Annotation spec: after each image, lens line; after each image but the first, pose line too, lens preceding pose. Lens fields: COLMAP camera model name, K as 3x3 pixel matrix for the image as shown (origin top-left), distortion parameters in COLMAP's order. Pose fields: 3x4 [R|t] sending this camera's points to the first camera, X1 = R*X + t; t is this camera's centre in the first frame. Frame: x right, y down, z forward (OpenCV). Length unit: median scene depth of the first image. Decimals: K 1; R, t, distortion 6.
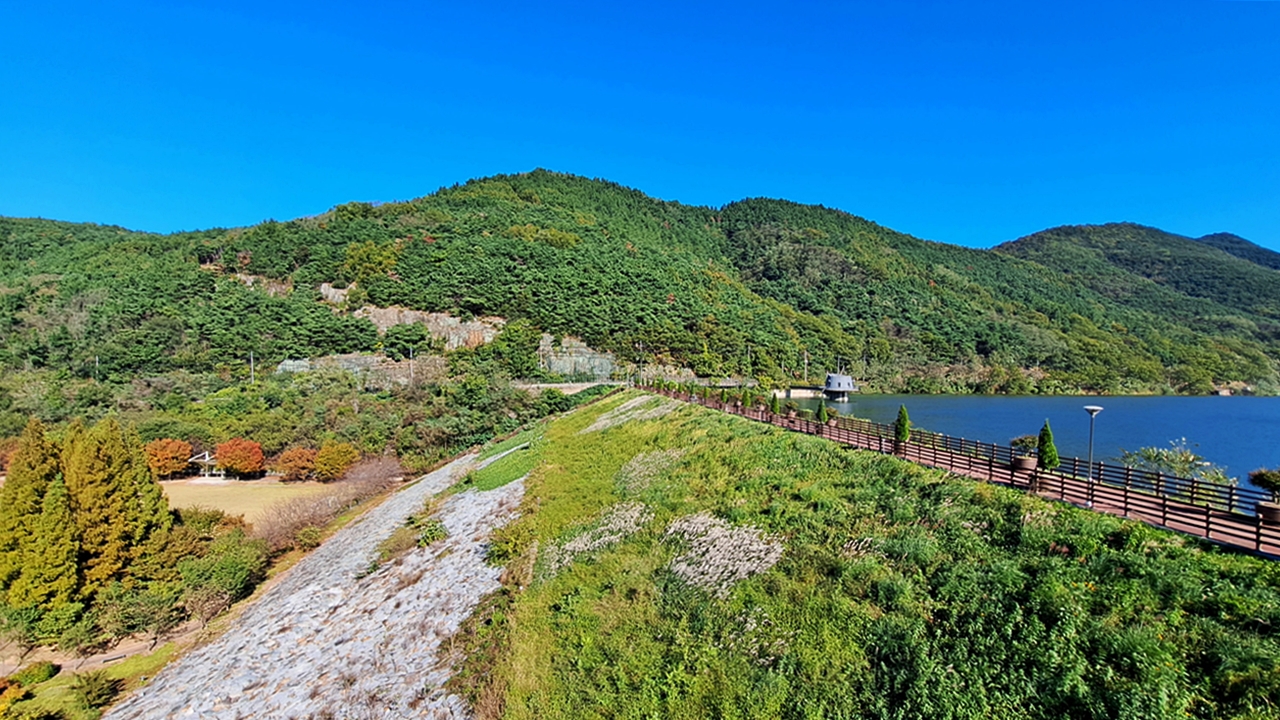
lens RADIAL K [[548.6, 0, 640.4], [0, 548.6, 381.8], [0, 0, 1]] dist [-0.013630, -0.000291]
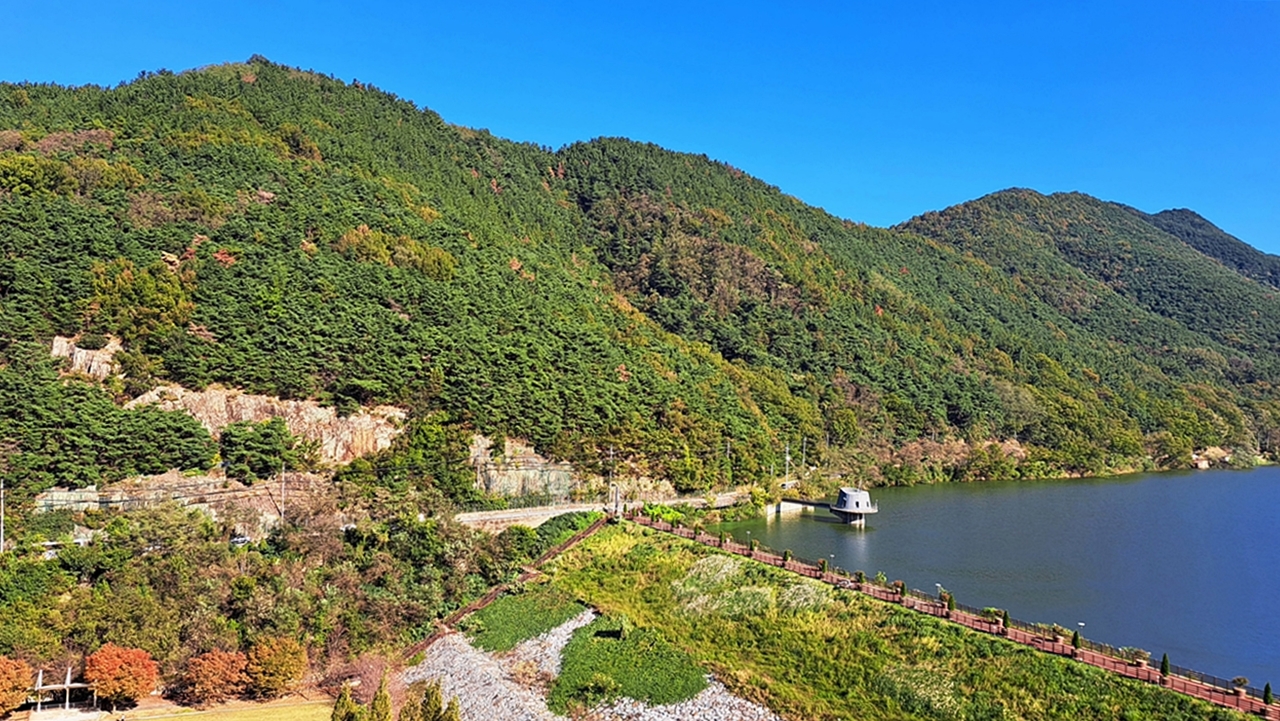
lens RADIAL K [[1070.0, 0, 640.0], [0, 1070.0, 360.5], [0, 0, 1]] dist [0.132980, -0.162290]
pose [[0.928484, 0.019102, 0.370881, -0.344414], [-0.015360, 0.999797, -0.013043, -0.119074], [-0.371054, 0.006413, 0.928589, -0.227439]]
